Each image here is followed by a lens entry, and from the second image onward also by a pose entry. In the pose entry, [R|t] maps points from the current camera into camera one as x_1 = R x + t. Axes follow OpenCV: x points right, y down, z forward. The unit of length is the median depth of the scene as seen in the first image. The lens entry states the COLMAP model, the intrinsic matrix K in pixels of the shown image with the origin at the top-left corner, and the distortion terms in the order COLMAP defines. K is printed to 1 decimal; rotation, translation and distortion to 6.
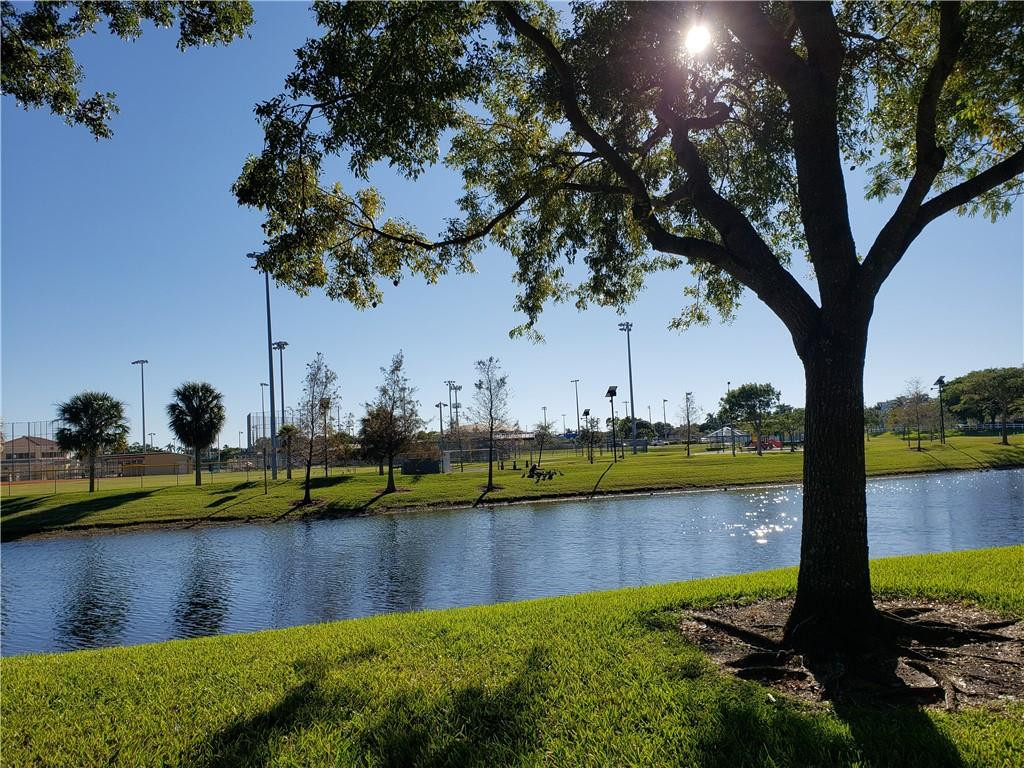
lens RADIAL K [[789.0, 0, 517.3], [0, 789.0, 381.6], [0, 0, 1]] dist [0.013593, 0.009192]
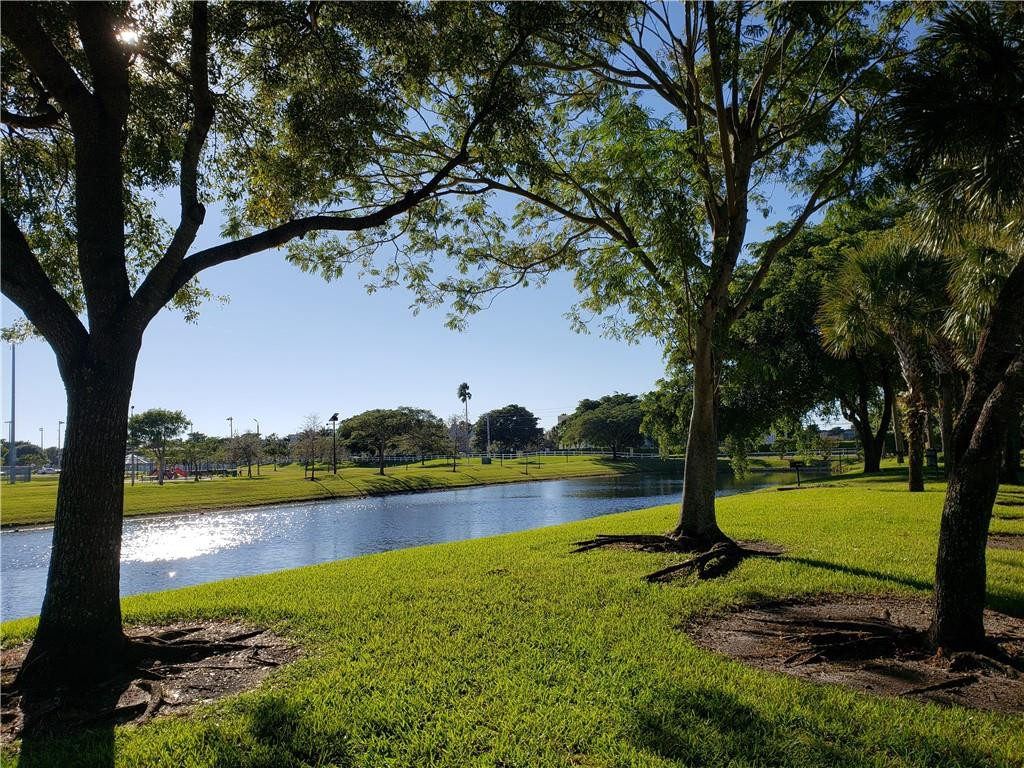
lens RADIAL K [[789.0, 0, 513.3], [0, 789.0, 386.9], [0, 0, 1]] dist [0.013593, 0.009192]
pose [[0.763914, 0.080106, 0.640326, 0.146995], [-0.060718, 0.996786, -0.052263, -0.008347], [-0.642455, 0.001045, 0.766323, -0.098035]]
